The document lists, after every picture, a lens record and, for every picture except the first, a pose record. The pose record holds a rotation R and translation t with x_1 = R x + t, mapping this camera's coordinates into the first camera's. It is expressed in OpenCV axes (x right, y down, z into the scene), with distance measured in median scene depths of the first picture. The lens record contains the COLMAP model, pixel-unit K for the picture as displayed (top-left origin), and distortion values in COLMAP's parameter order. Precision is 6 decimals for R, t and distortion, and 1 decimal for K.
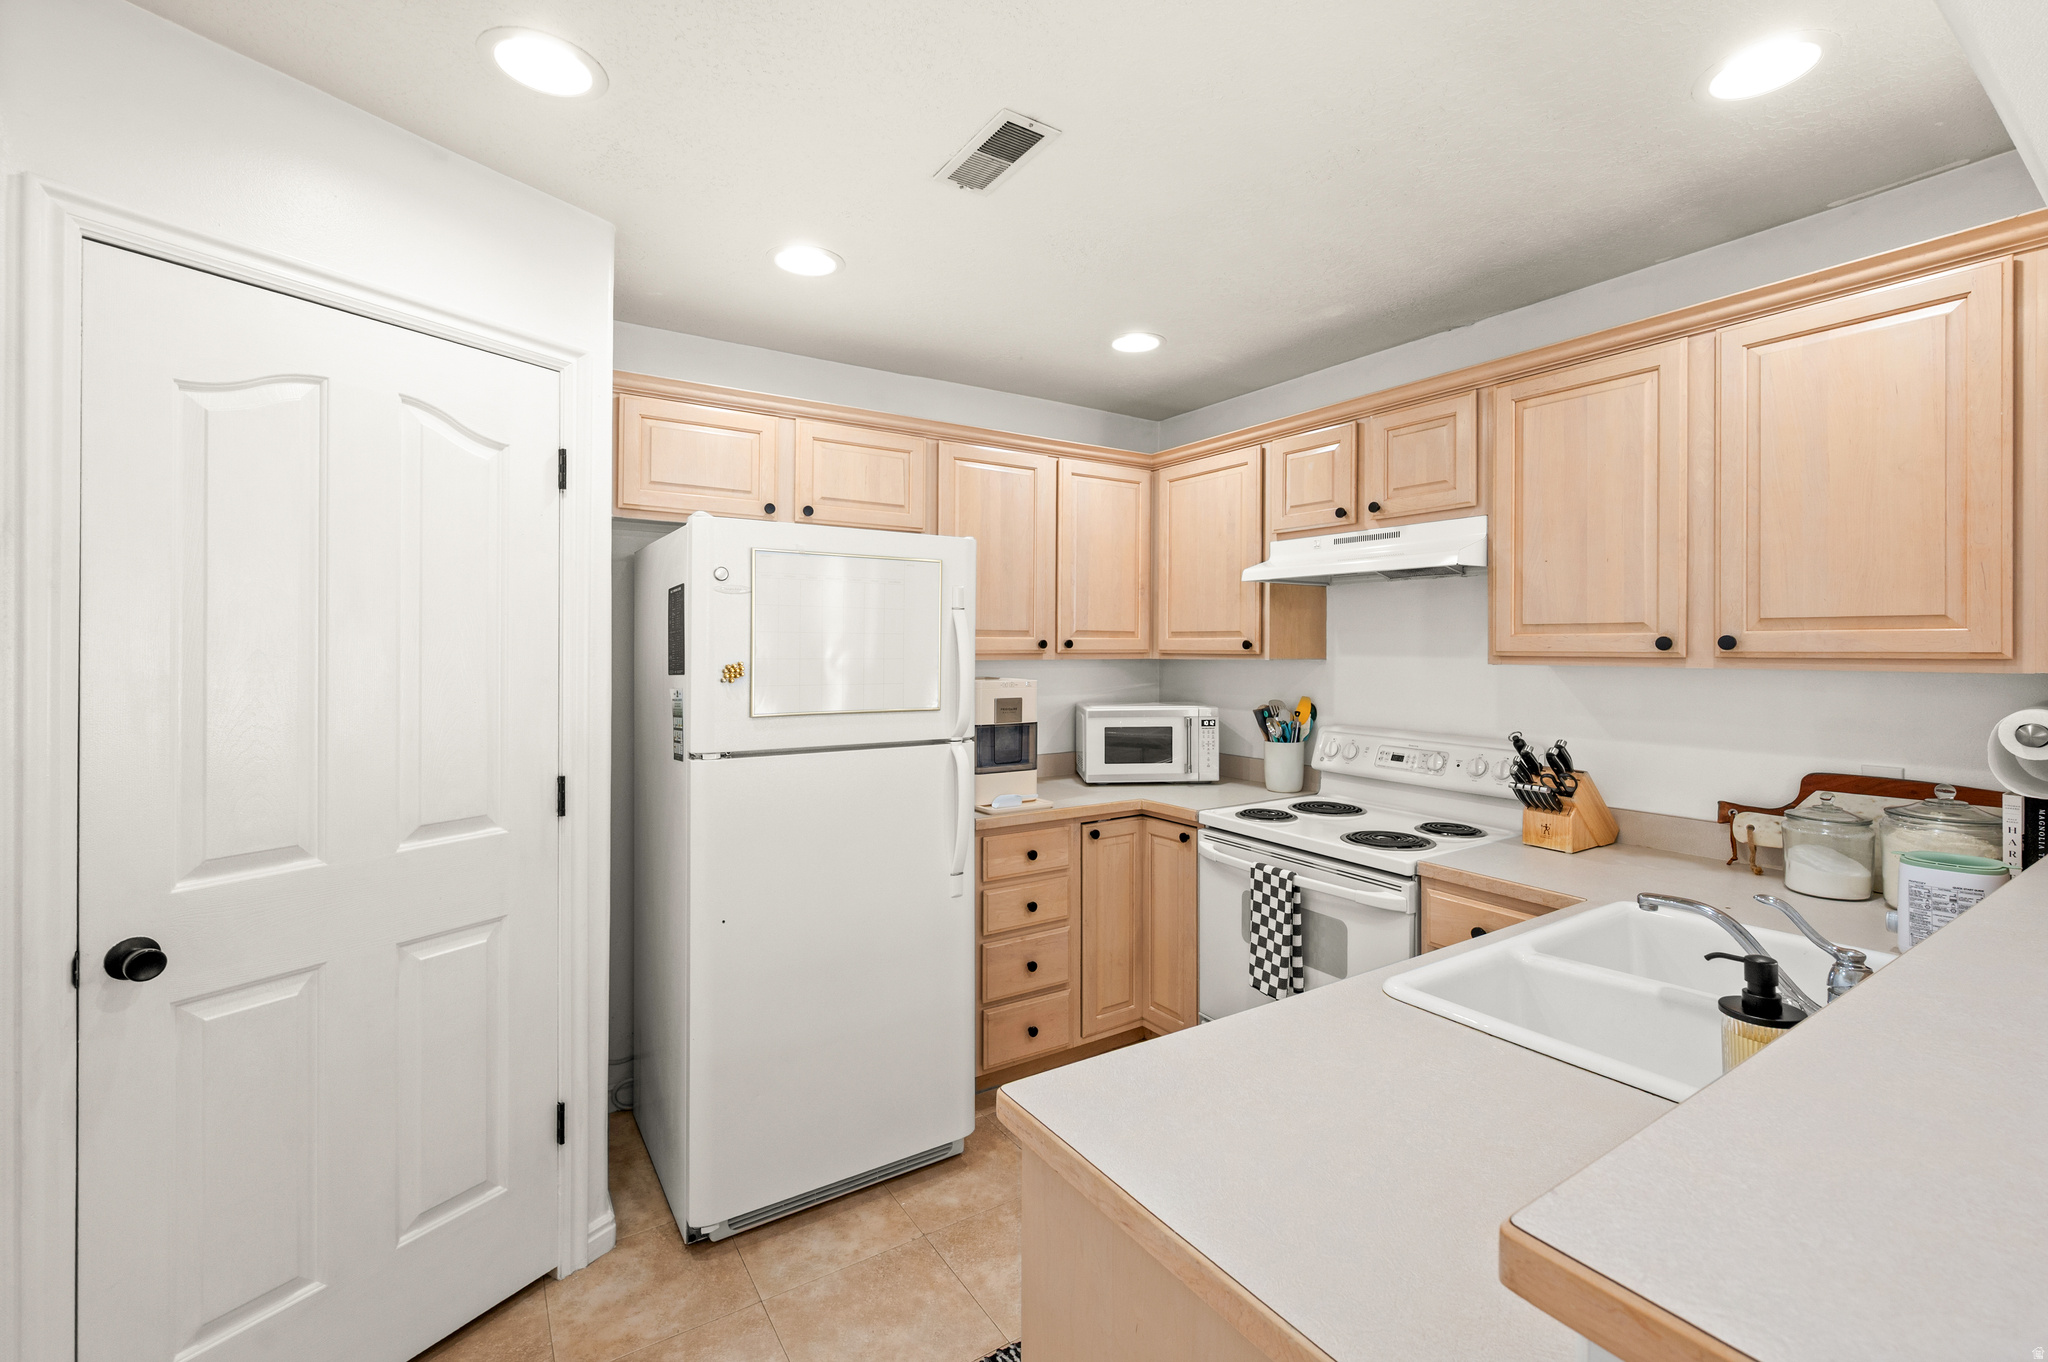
lens RADIAL K [[867.2, 0, 1025.3], [0, 867.2, 647.7], [0, 0, 1]] dist [-0.000245, 0.000330]
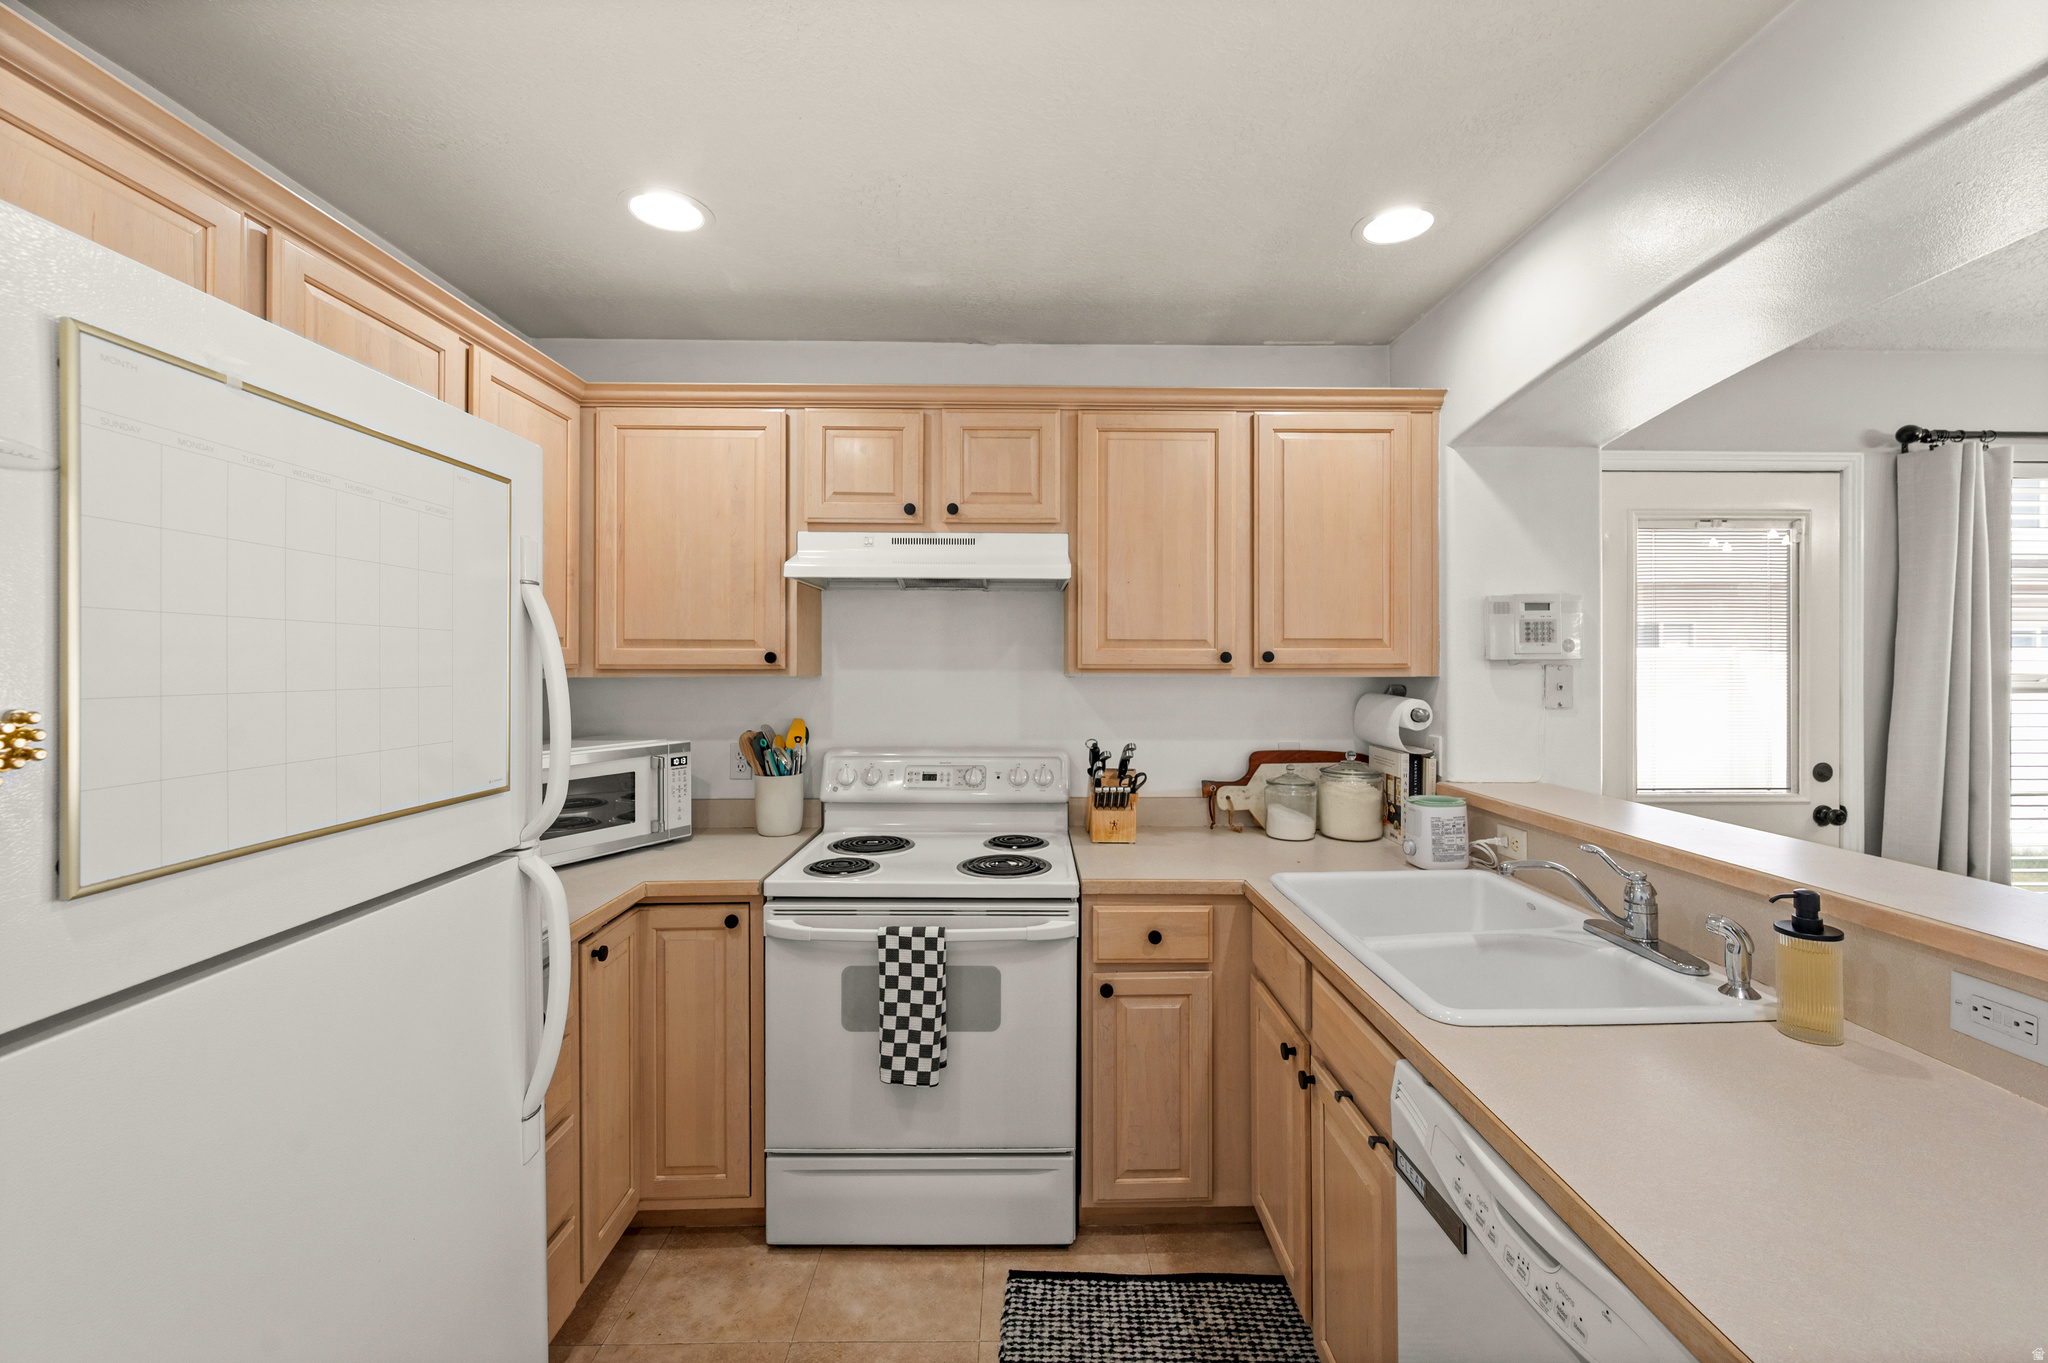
lens RADIAL K [[829.0, 0, 1025.1], [0, 829.0, 666.1], [0, 0, 1]] dist [0.003146, 0.000224]
pose [[0.531922, -0.006829, 0.846766, -0.314100], [0.000538, 0.999970, 0.007727, -0.001393], [-0.846793, -0.003654, 0.531910, 0.477725]]
